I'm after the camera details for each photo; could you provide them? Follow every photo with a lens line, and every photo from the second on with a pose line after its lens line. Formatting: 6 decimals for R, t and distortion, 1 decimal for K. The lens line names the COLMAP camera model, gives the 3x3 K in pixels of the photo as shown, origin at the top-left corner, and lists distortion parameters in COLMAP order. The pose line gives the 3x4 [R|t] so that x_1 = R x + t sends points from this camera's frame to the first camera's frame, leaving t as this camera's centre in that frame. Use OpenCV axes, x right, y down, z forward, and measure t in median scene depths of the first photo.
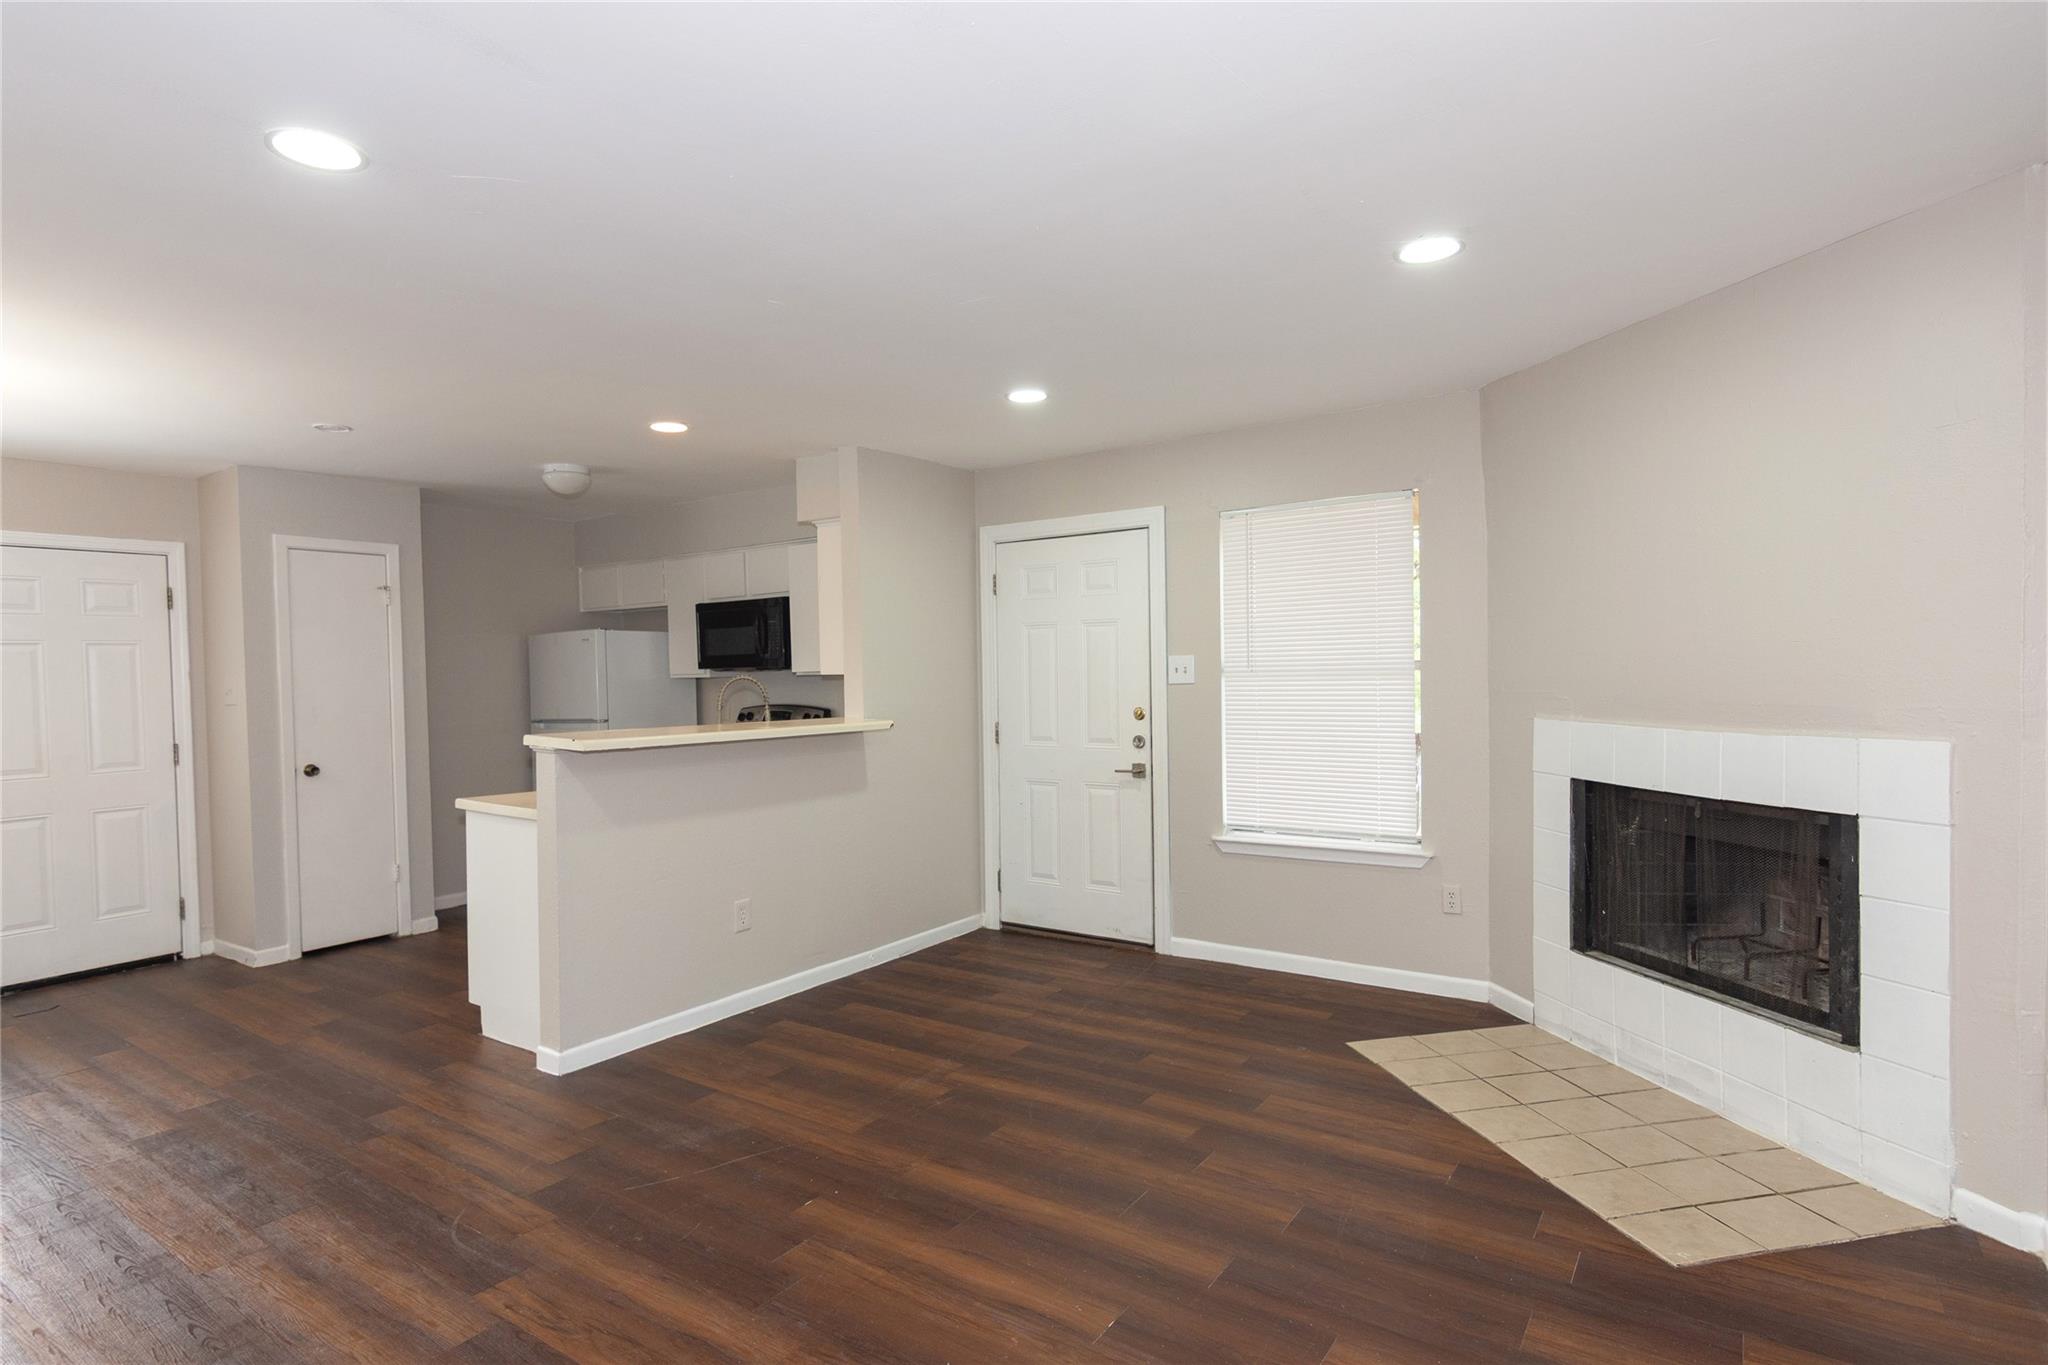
lens RADIAL K [[1041.1, 0, 1012.0], [0, 1041.1, 692.3], [0, 0, 1]] dist [0.002986, 0.003175]
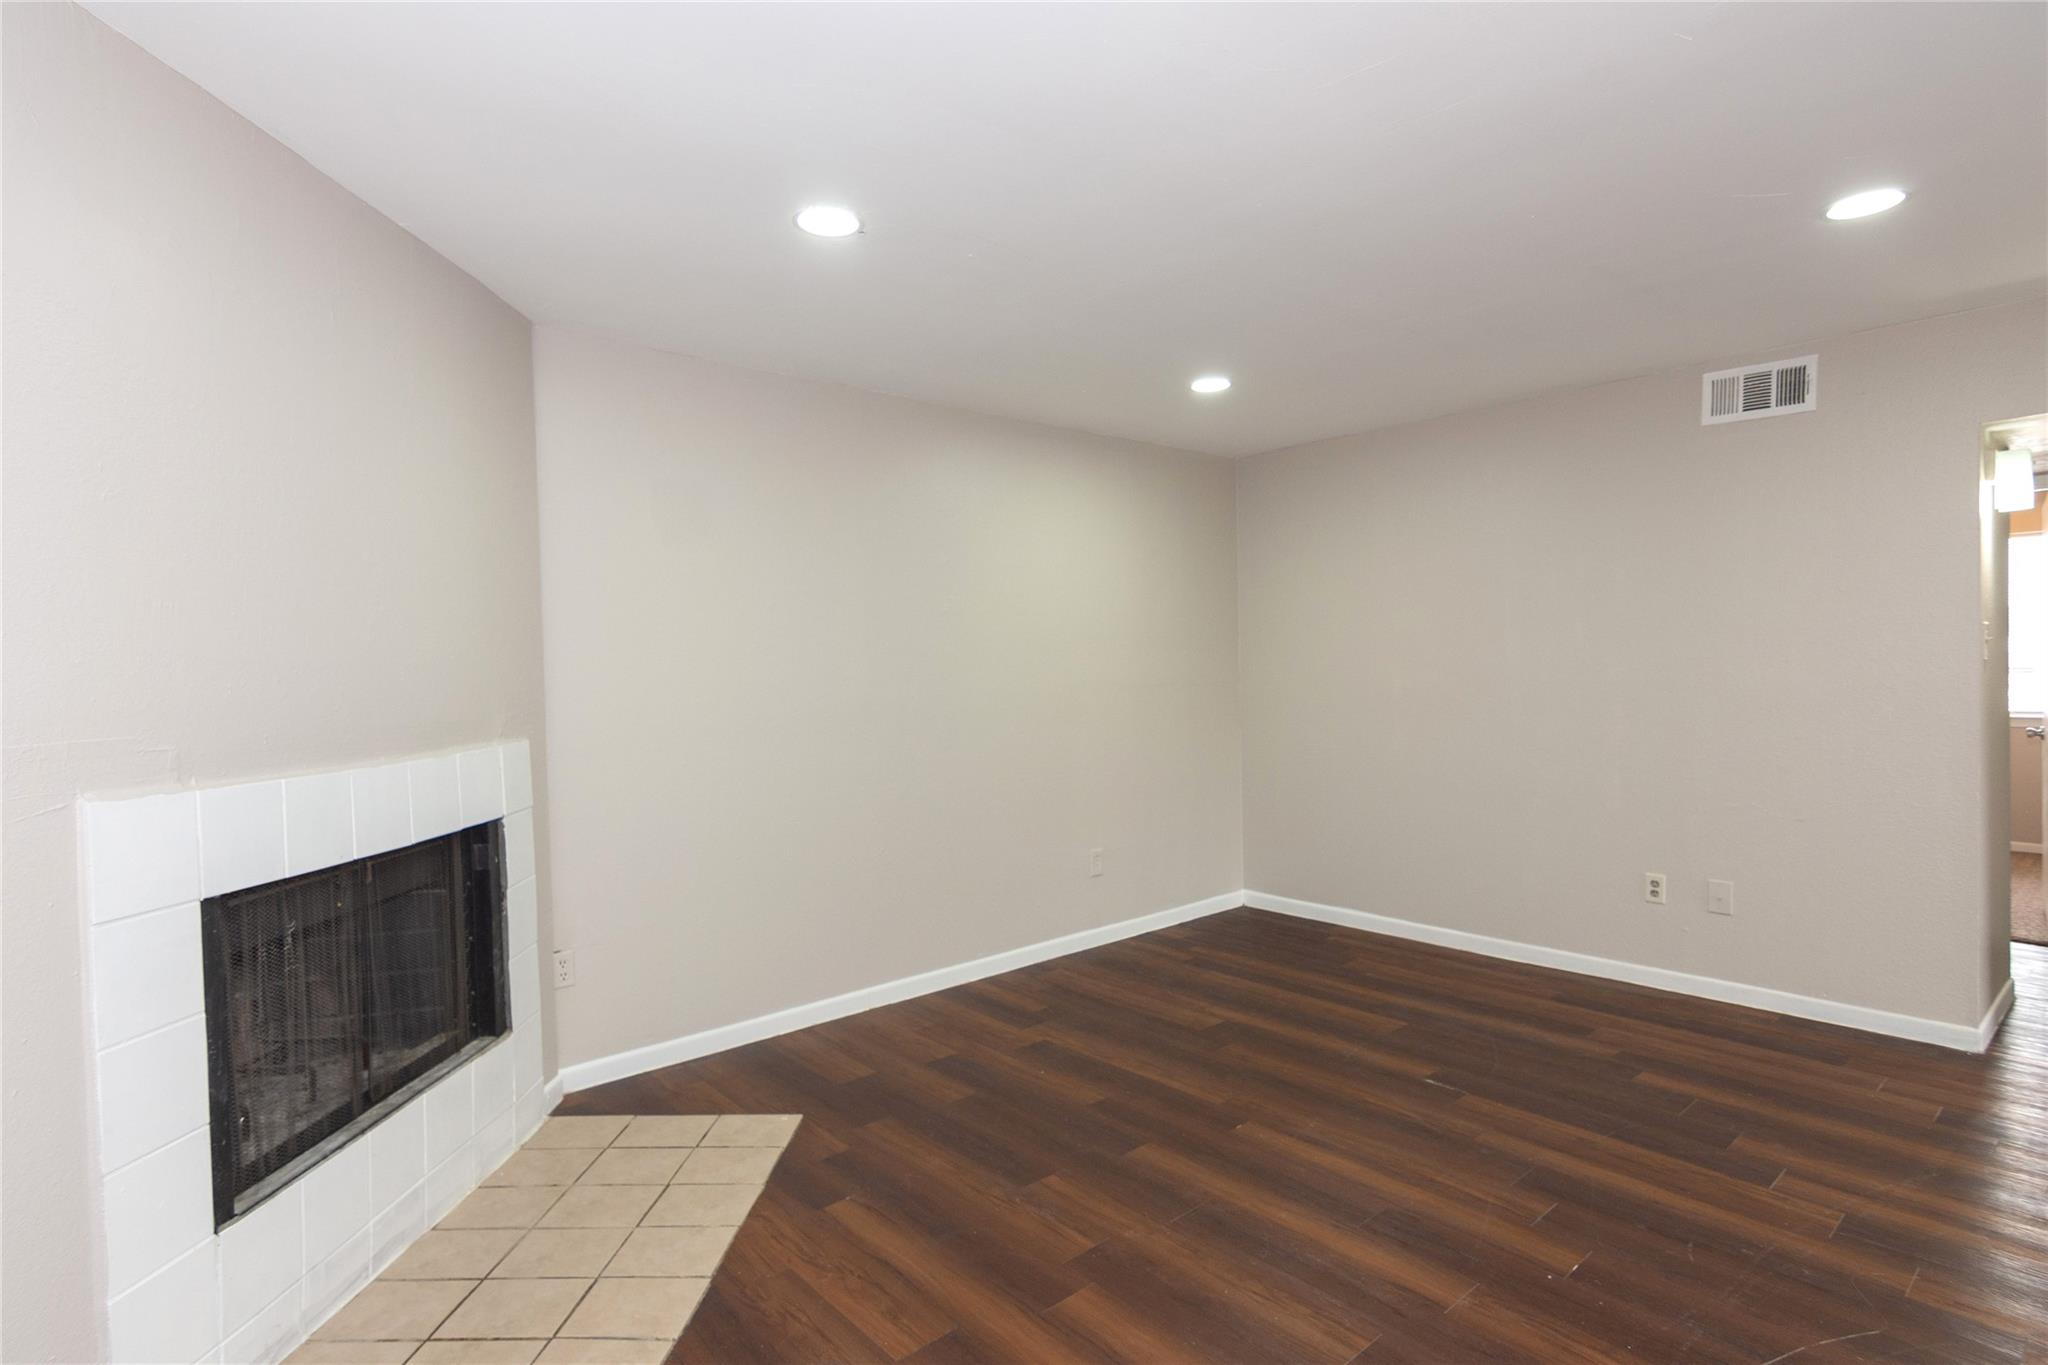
lens RADIAL K [[1005.6, 0, 1028.1], [0, 1005.6, 685.3], [0, 0, 1]] dist [-0.000267, 0.002570]
pose [[-0.971611, 0.031830, 0.234432, 0.016696], [0.039957, 0.998751, 0.029996, -0.015290], [-0.233185, 0.038511, -0.971670, 1.007980]]
